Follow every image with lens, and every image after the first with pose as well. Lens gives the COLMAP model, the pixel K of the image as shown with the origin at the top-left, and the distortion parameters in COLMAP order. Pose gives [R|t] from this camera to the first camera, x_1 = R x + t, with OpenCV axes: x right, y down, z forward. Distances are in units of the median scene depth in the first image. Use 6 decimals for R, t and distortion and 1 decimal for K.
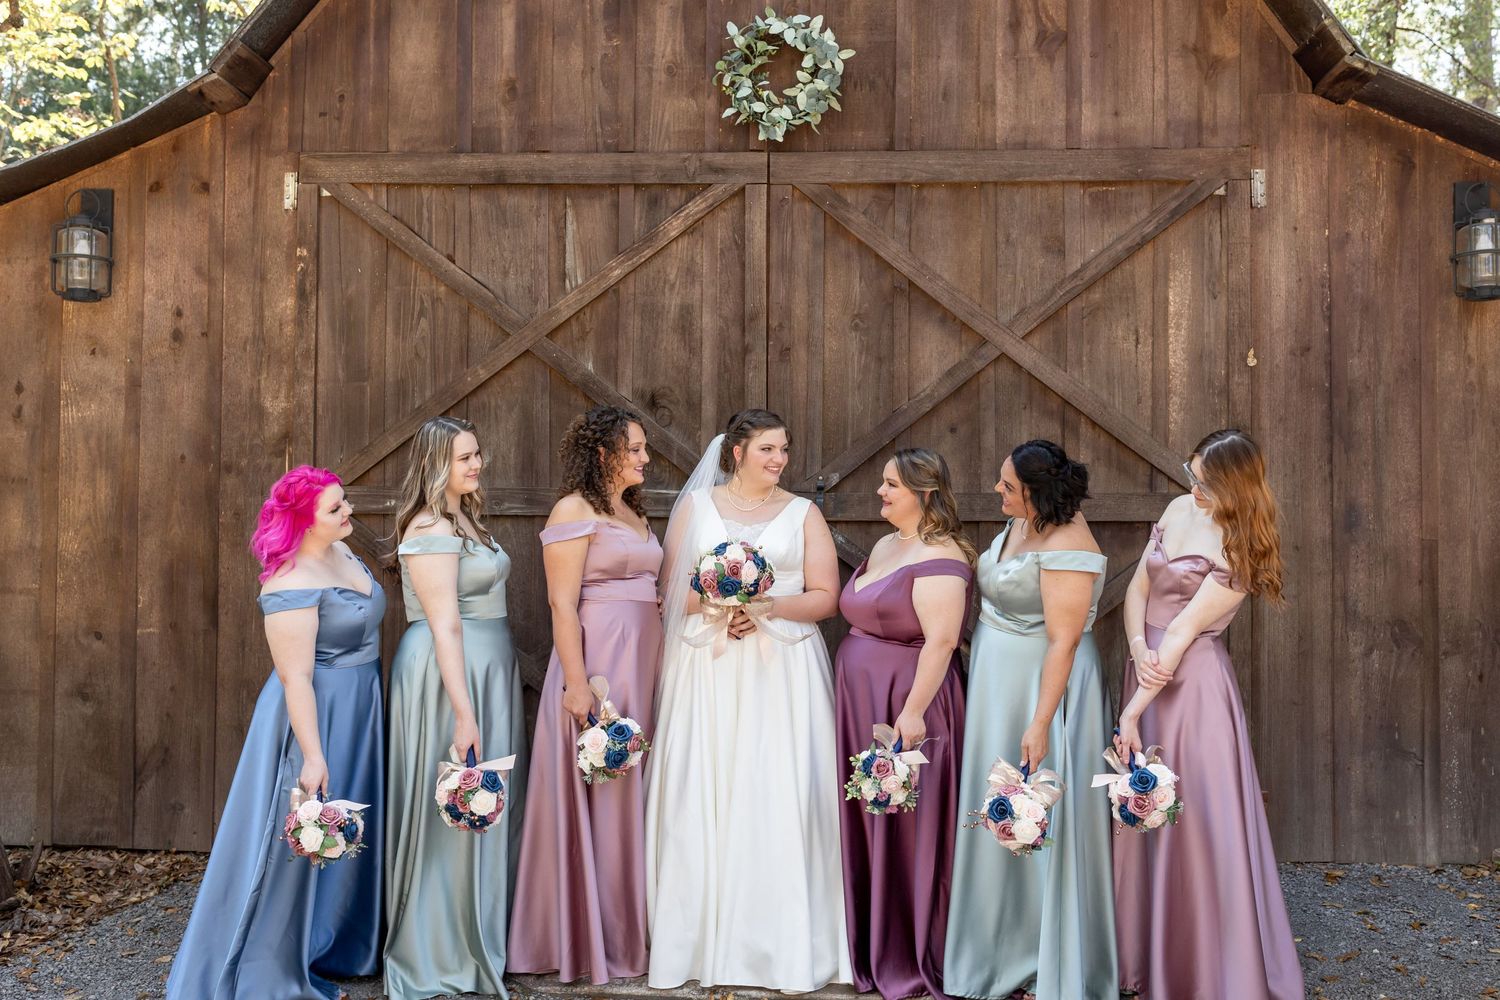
lens RADIAL K [[1494.0, 0, 746.6], [0, 1494.0, 495.7], [0, 0, 1]] dist [0.025521, 0.000000]
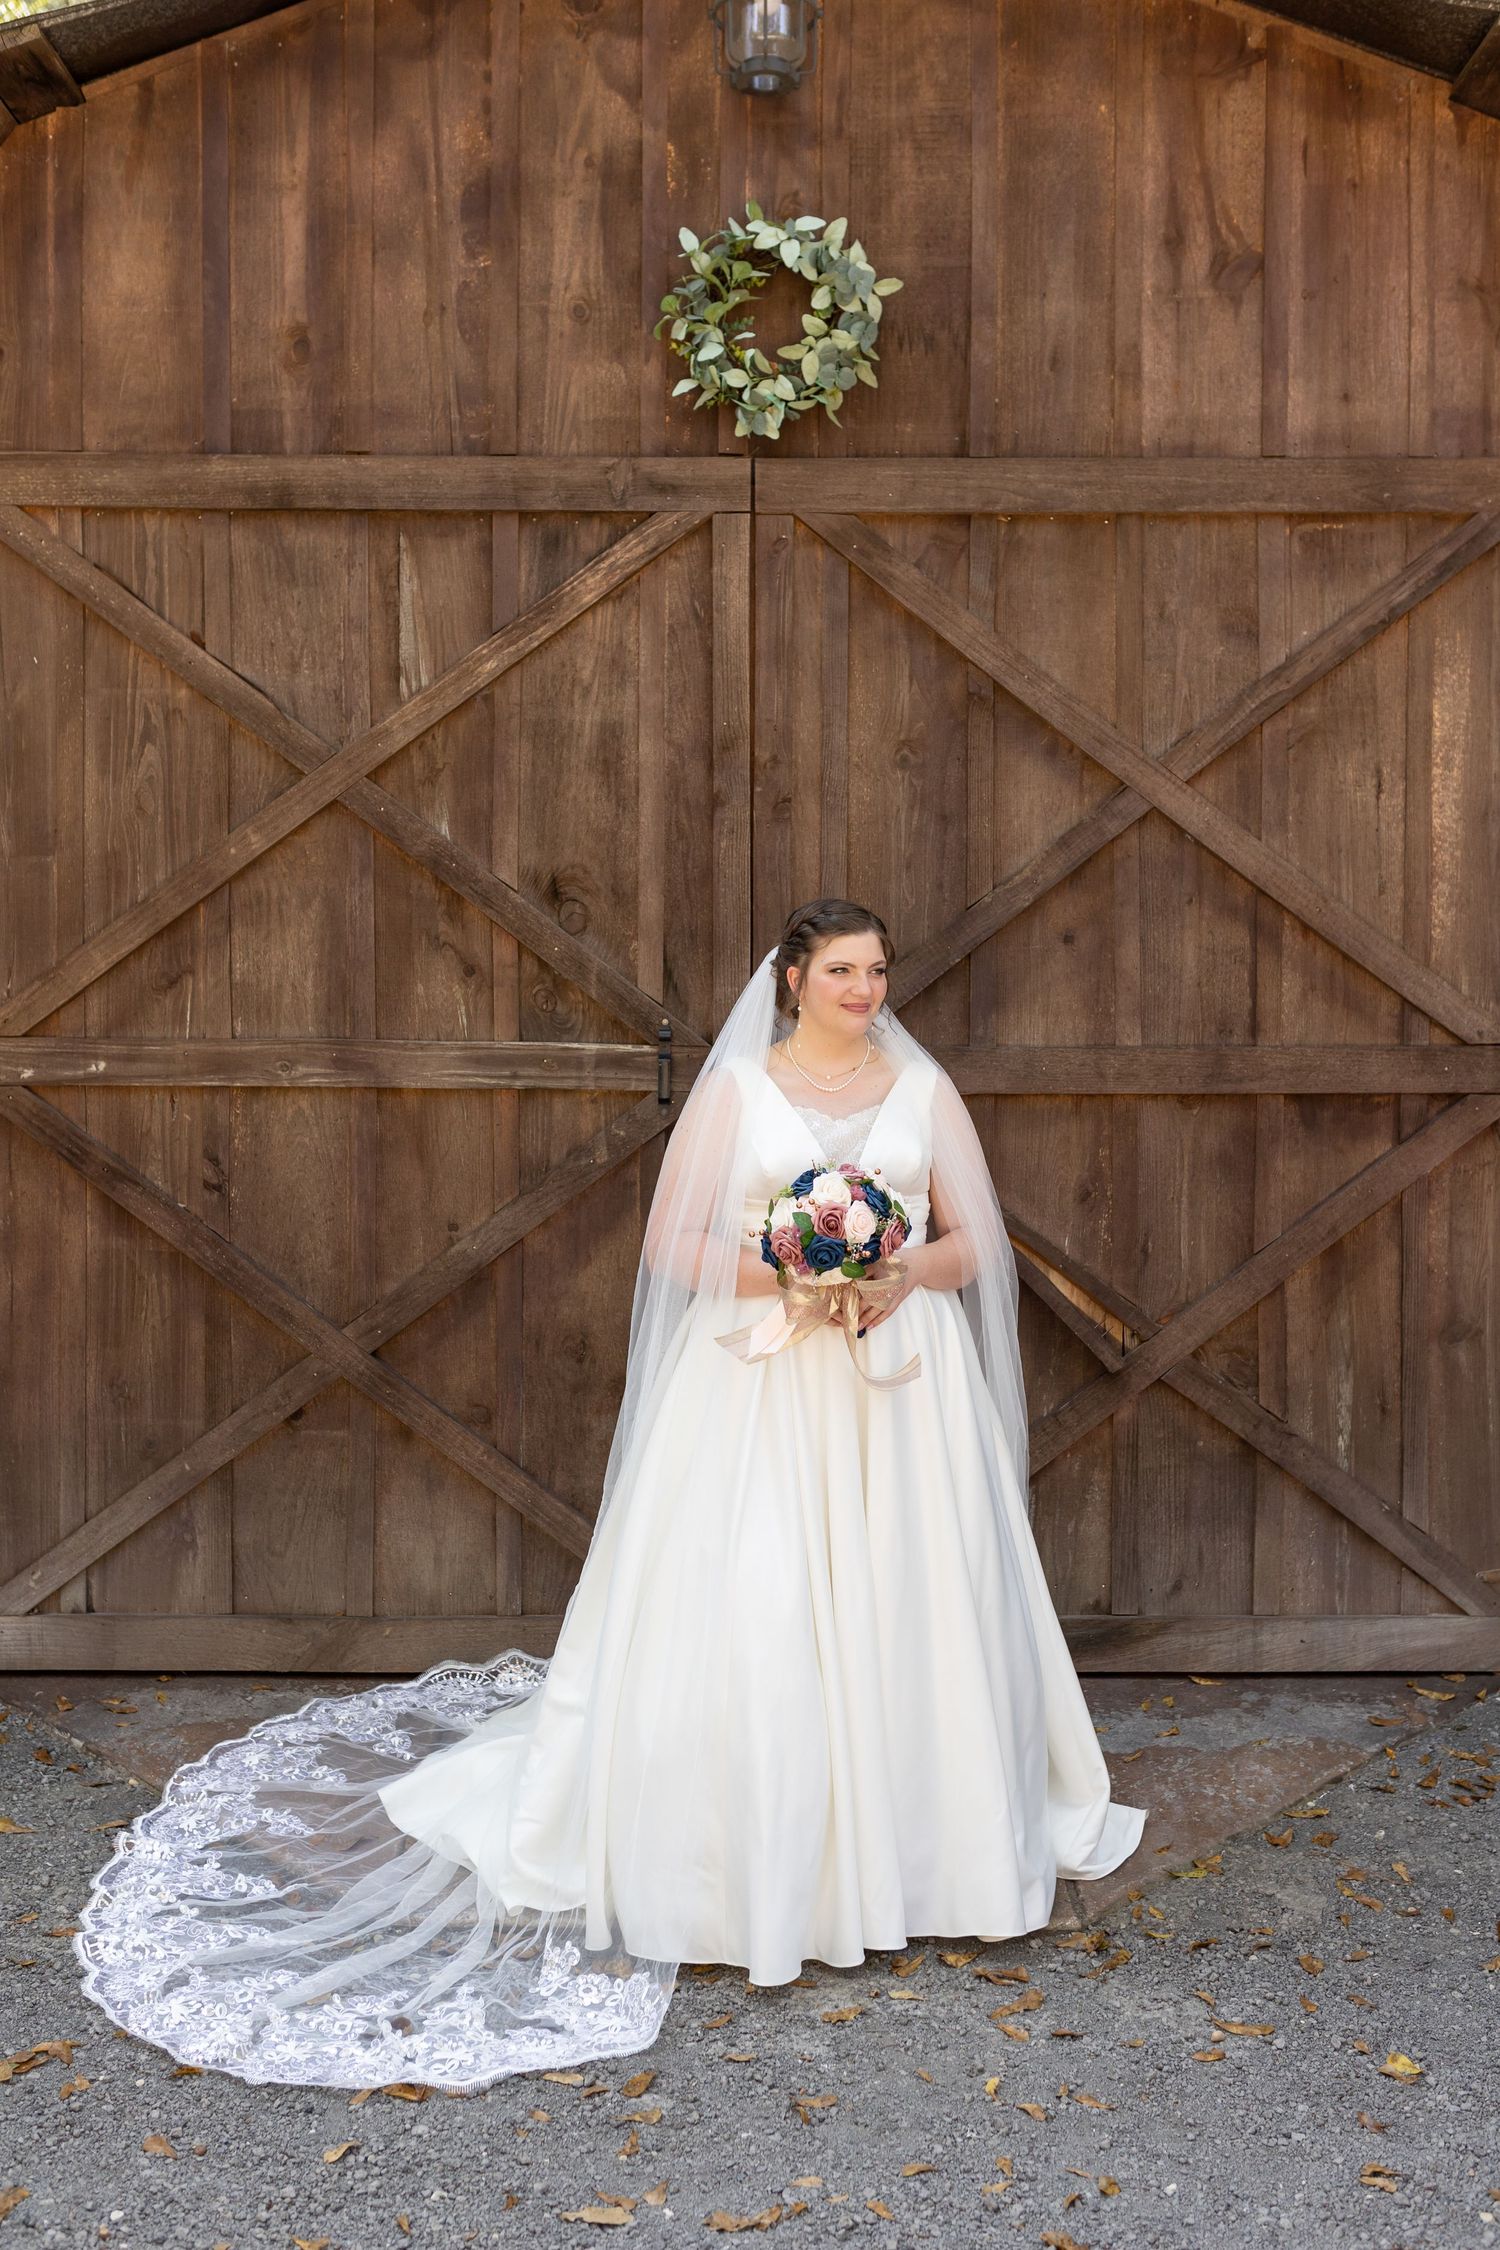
lens RADIAL K [[2241.0, 0, 756.2], [0, 2241.0, 1126.2], [0, 0, 1]] dist [0.025521, 0.000000]
pose [[0.998311, -0.005196, 0.057866, -0.035428], [0.002996, 0.999272, 0.038029, -0.004358], [-0.058021, -0.037791, 0.997600, 0.123957]]
